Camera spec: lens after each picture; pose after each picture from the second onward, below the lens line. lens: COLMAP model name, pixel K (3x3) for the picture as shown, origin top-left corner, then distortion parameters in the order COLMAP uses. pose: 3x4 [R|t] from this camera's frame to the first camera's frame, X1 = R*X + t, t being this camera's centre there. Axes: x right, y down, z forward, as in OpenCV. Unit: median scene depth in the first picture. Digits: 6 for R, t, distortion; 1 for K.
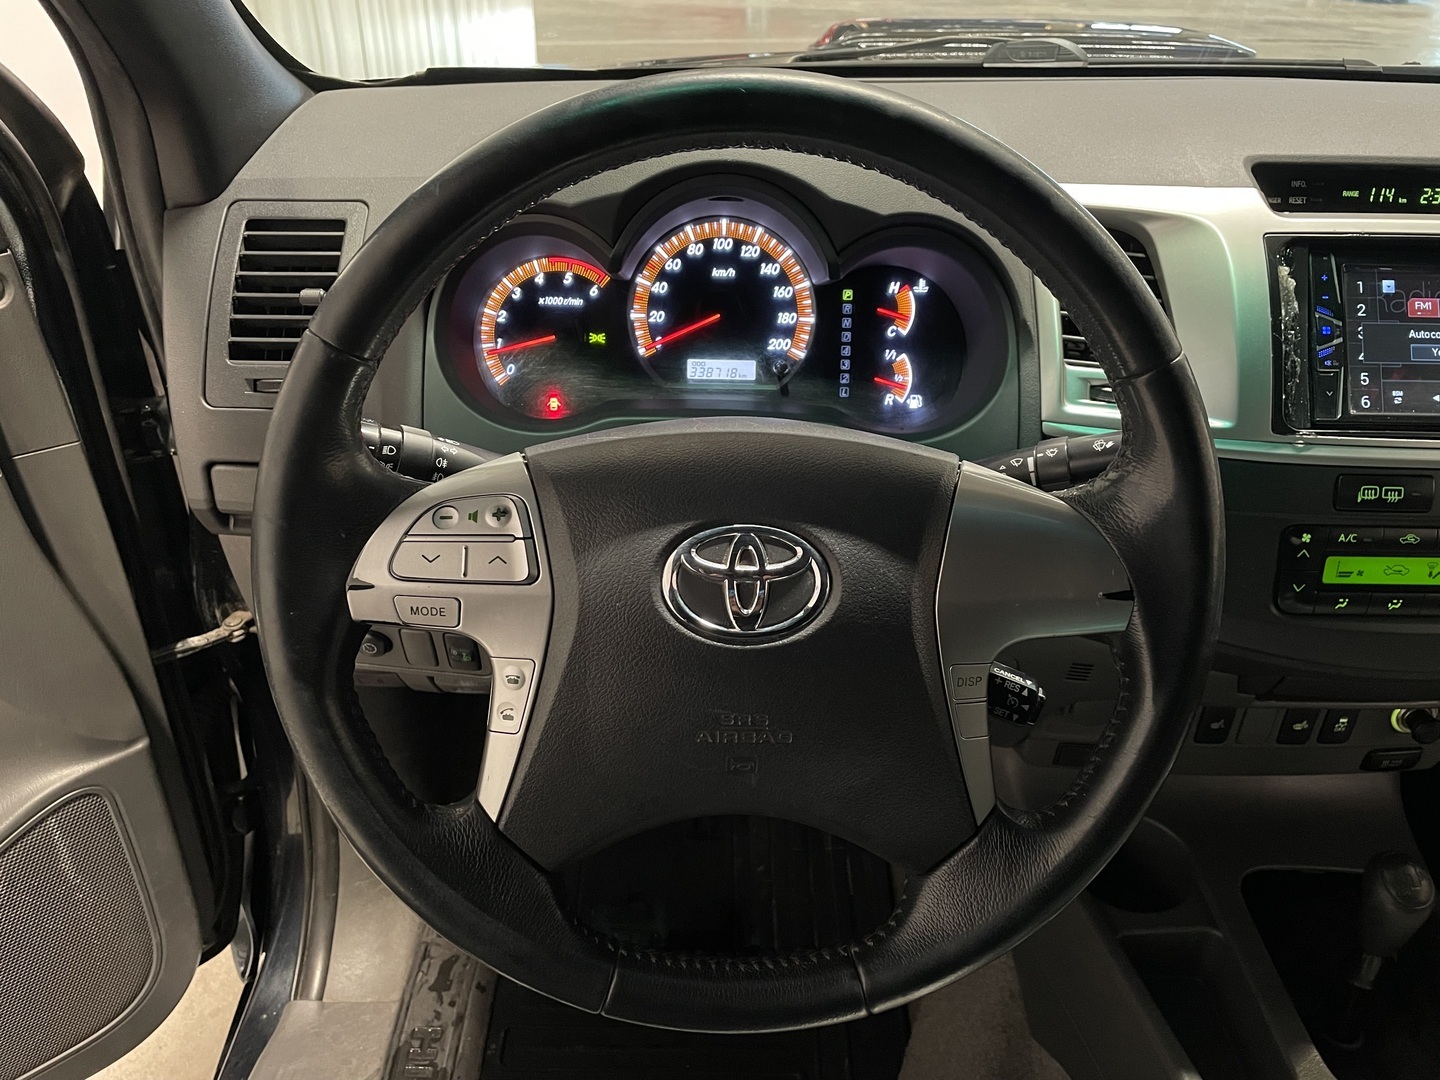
lens RADIAL K [[1079.4, 0, 735.4], [0, 1079.4, 522.7], [0, 0, 1]] dist [0.073362, -0.102820]
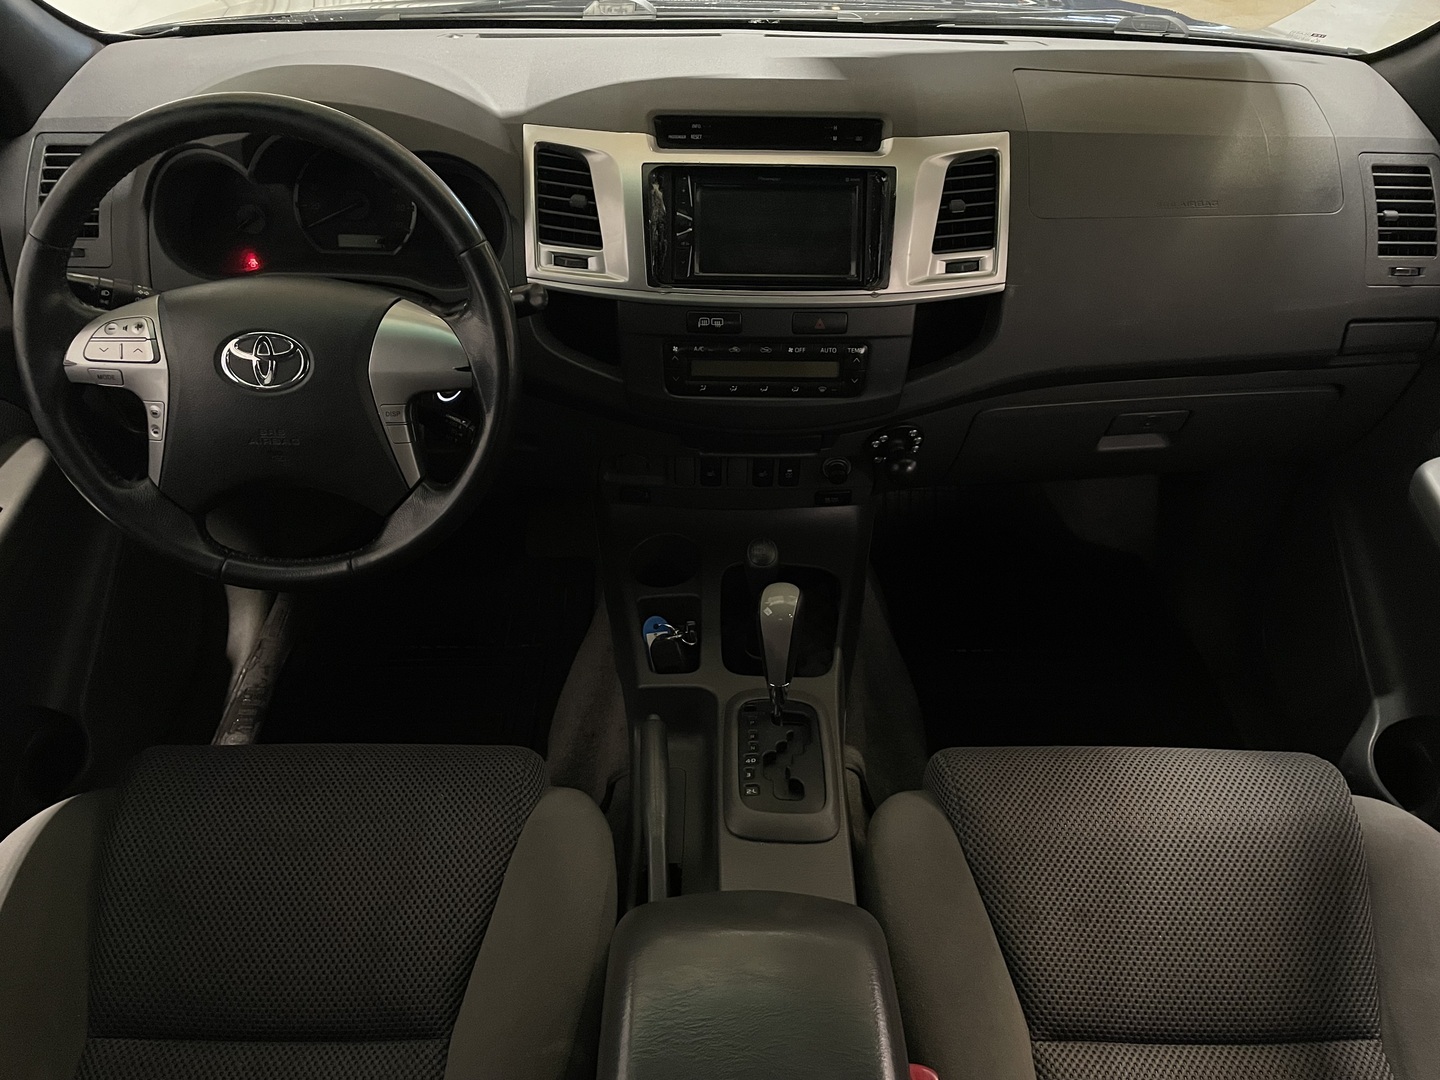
lens RADIAL K [[1079.4, 0, 735.4], [0, 1079.4, 522.7], [0, 0, 1]] dist [0.073362, -0.102820]
pose [[0.999980, -0.000857, 0.006310, 0.610528], [-0.000031, 0.990234, 0.139413, 0.048183], [-0.006368, -0.139410, 0.990214, -0.730474]]
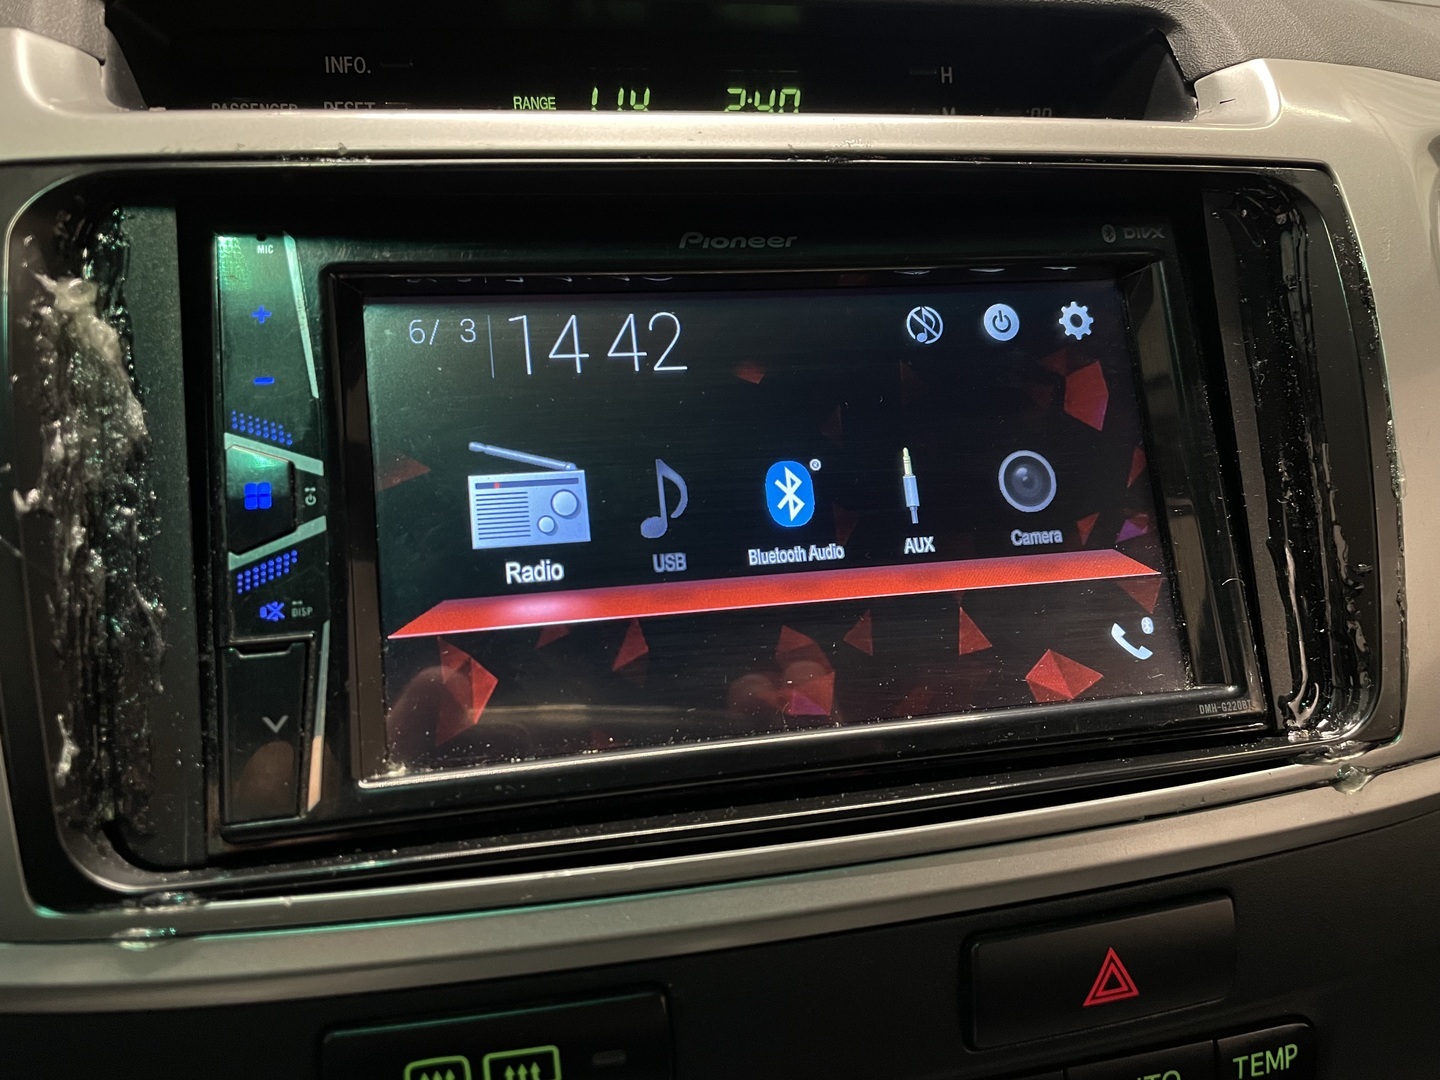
lens RADIAL K [[1126.7, 0, 758.5], [0, 1126.7, 535.1], [0, 0, 1]] dist [0.058992, -0.131048]
pose [[0.973986, -0.080048, 0.211997, 0.601433], [0.098438, 0.992109, -0.077647, -0.130439], [-0.204109, 0.096495, 0.974181, 0.689695]]
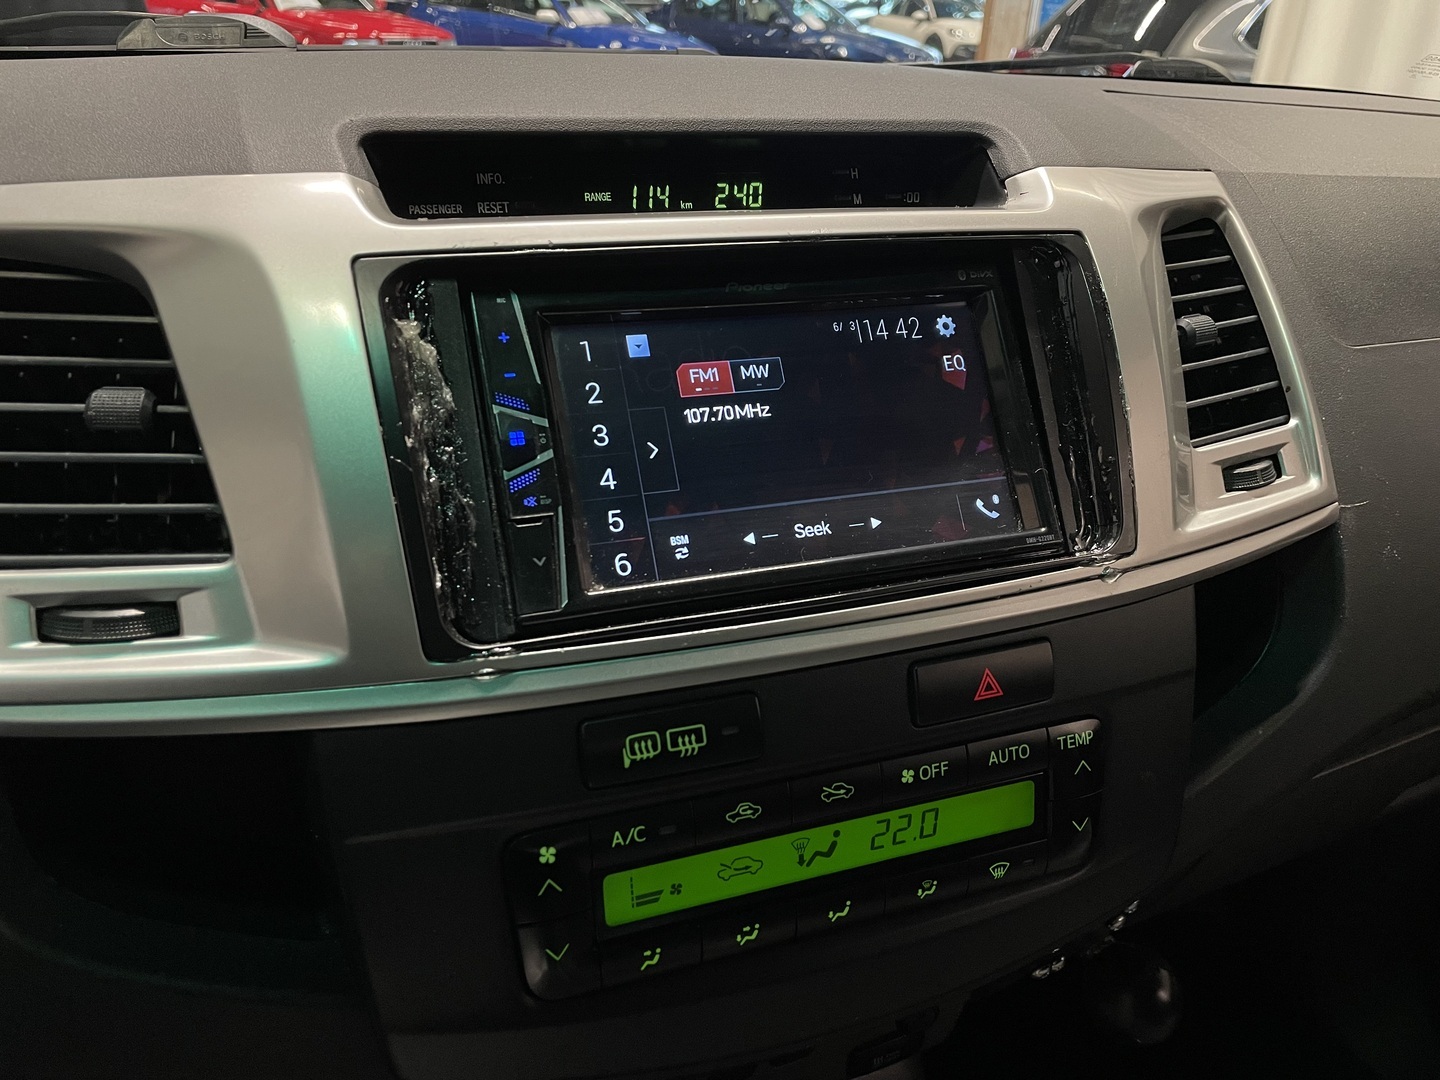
lens RADIAL K [[1126.7, 0, 758.5], [0, 1126.7, 535.1], [0, 0, 1]] dist [0.058992, -0.131048]
pose [[0.932409, -0.131951, 0.336457, 0.461759], [0.163363, 0.984309, -0.066696, -0.078715], [-0.322377, 0.117153, 0.939334, 0.477437]]
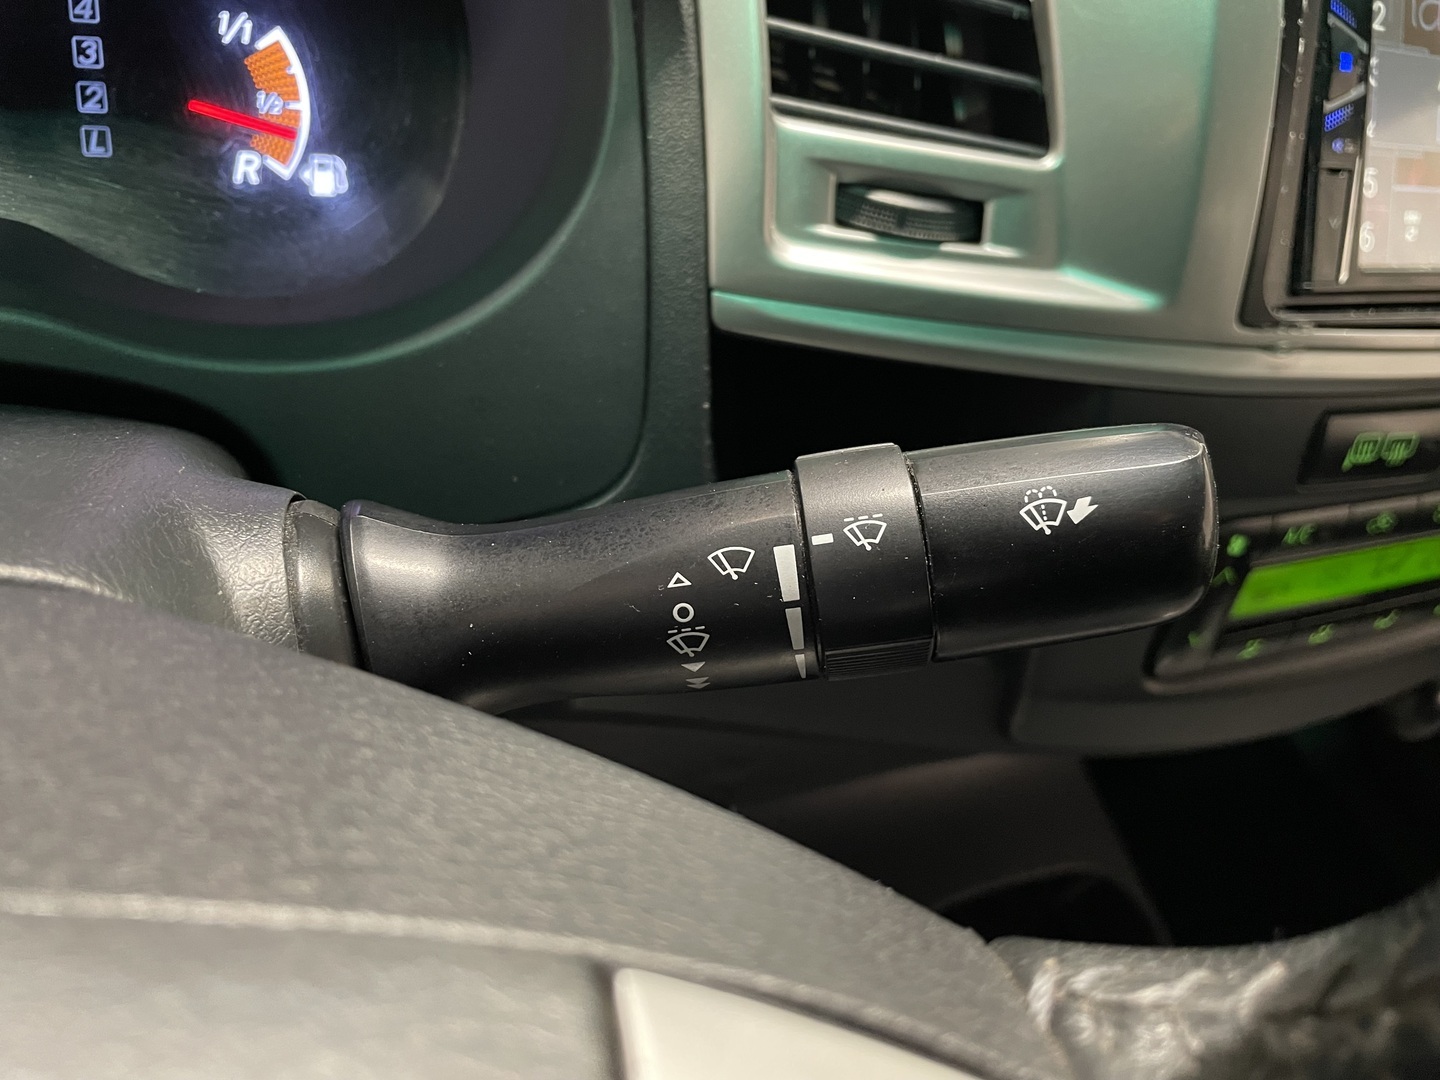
lens RADIAL K [[1150.3, 0, 720.0], [0, 1150.3, 540.0], [0, 0, 1]] dist [0.070203, -0.132526]
pose [[0.900362, -0.107763, 0.421586, 0.126658], [-0.013512, 0.961458, 0.274619, -0.119869], [-0.434931, -0.252953, 0.864205, 0.680922]]
